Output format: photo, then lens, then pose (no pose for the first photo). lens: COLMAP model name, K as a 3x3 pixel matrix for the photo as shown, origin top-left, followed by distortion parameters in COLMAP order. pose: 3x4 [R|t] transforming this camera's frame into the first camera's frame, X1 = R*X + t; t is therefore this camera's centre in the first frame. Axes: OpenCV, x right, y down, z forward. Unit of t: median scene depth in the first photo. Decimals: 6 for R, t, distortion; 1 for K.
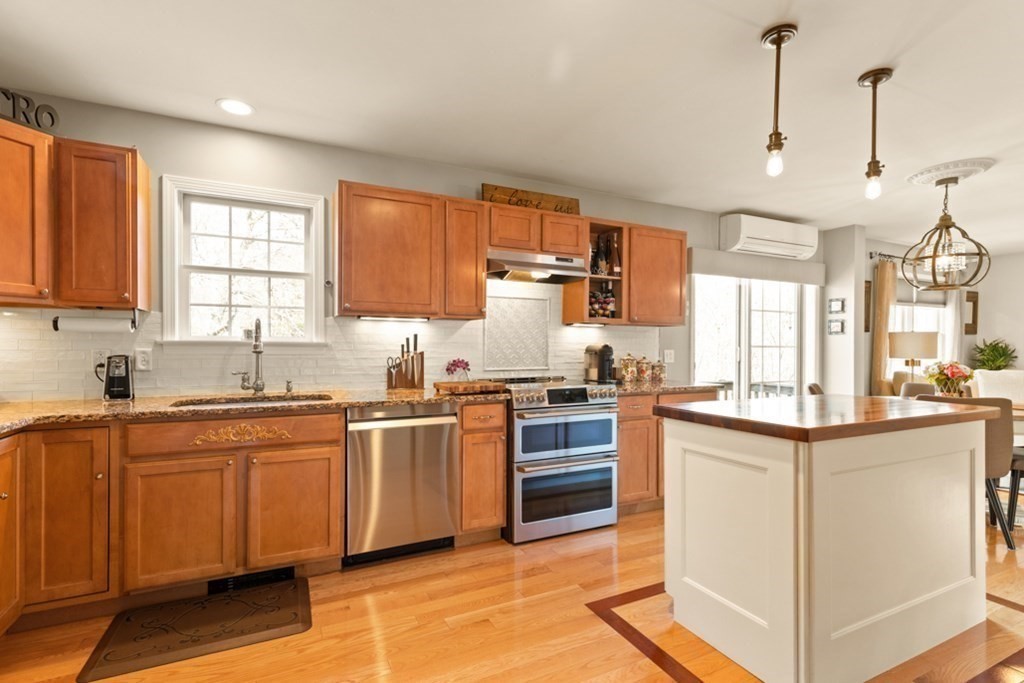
lens RADIAL K [[471.9, 0, 494.6], [0, 471.9, 344.5], [0, 0, 1]] dist [0.007648, -0.000012]
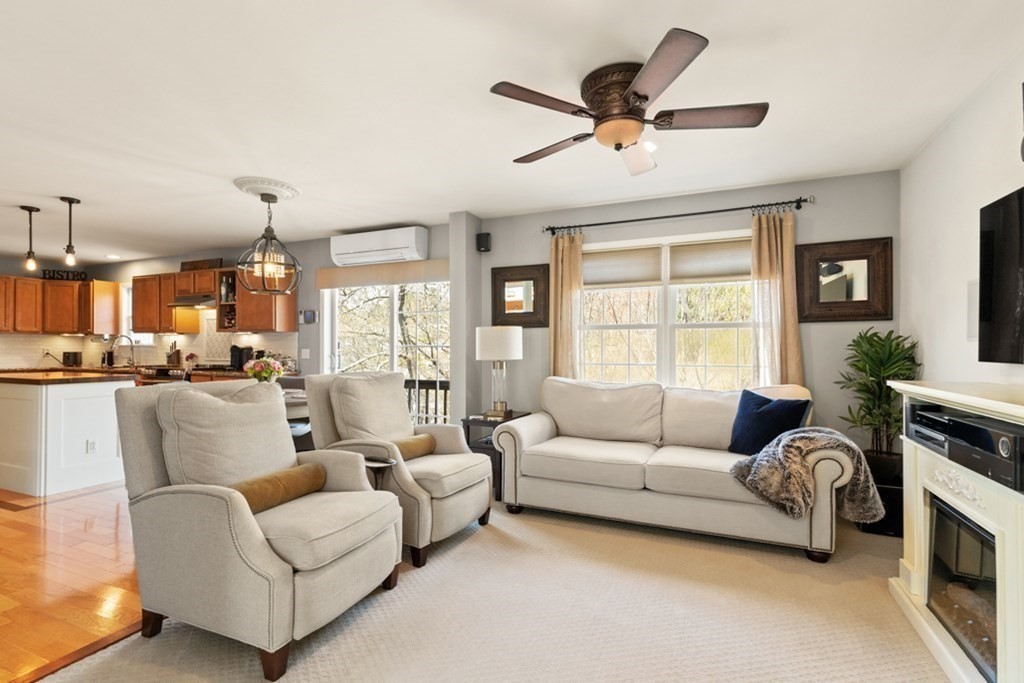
lens RADIAL K [[471.9, 0, 512.6], [0, 471.9, 347.2], [0, 0, 1]] dist [0.007648, -0.000012]
pose [[0.659780, -0.005966, -0.751435, 2.205301], [0.003740, 0.999982, -0.004656, 0.019247], [0.751449, 0.000262, 0.659791, 0.699738]]
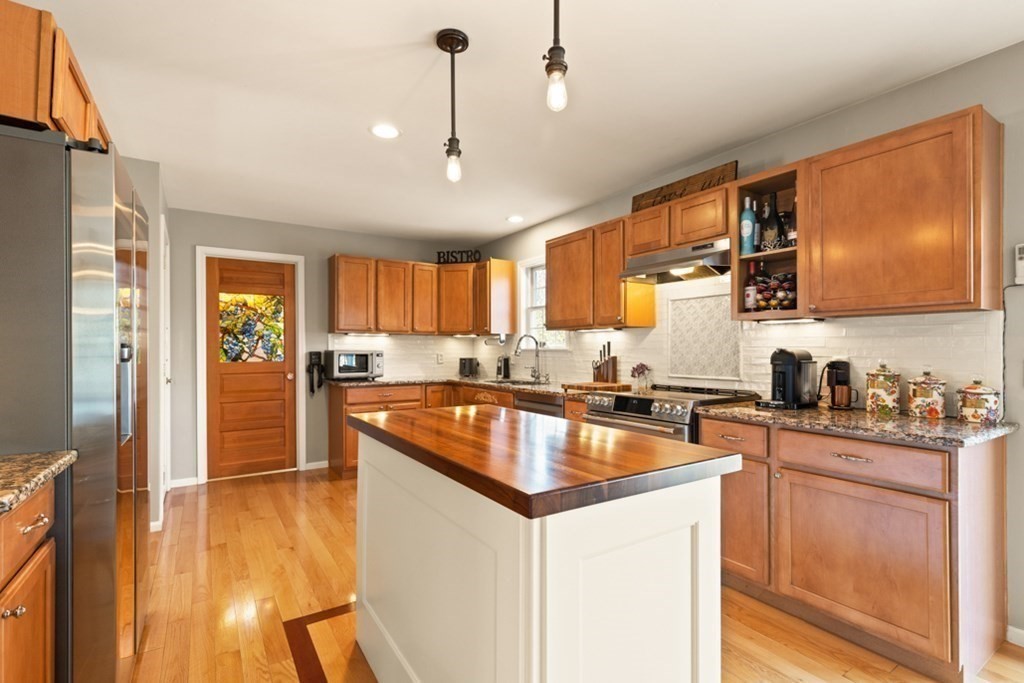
lens RADIAL K [[471.9, 0, 511.2], [0, 471.9, 348.8], [0, 0, 1]] dist [0.007648, -0.000012]
pose [[0.139626, -0.008130, -0.990171, 0.923378], [0.003202, 0.999965, -0.007759, 0.004200], [0.990199, -0.002087, 0.139648, 0.552587]]
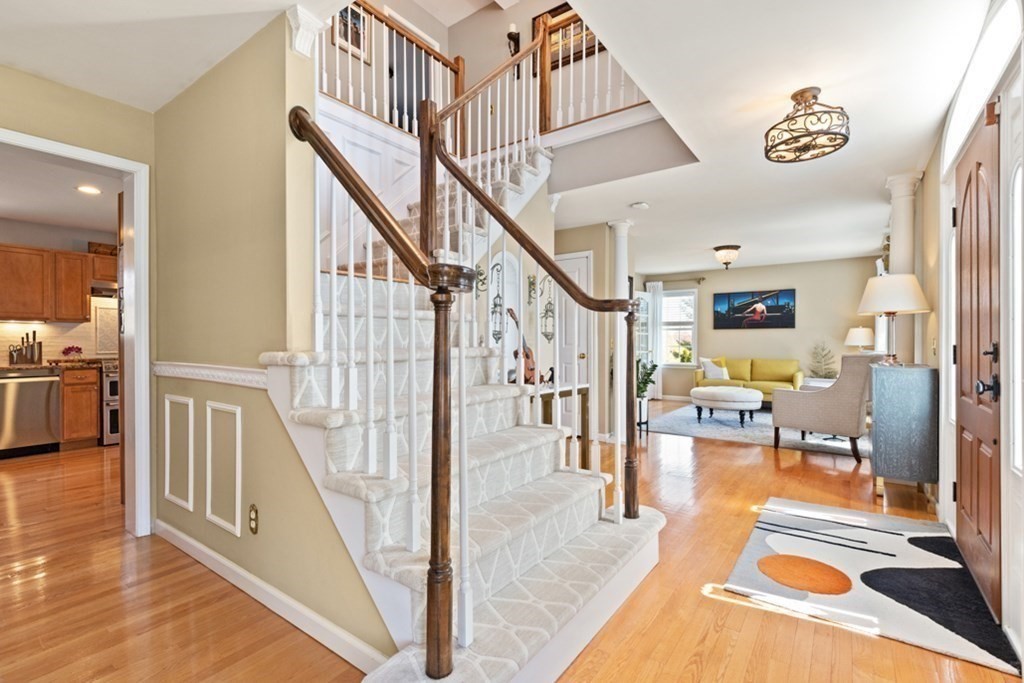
lens RADIAL K [[471.9, 0, 519.1], [0, 471.9, 344.2], [0, 0, 1]] dist [0.007648, -0.000012]
pose [[0.872428, -0.007407, 0.488687, 0.460853], [0.003227, 0.999951, 0.009394, 0.013109], [-0.488733, -0.006619, 0.872408, -1.175907]]
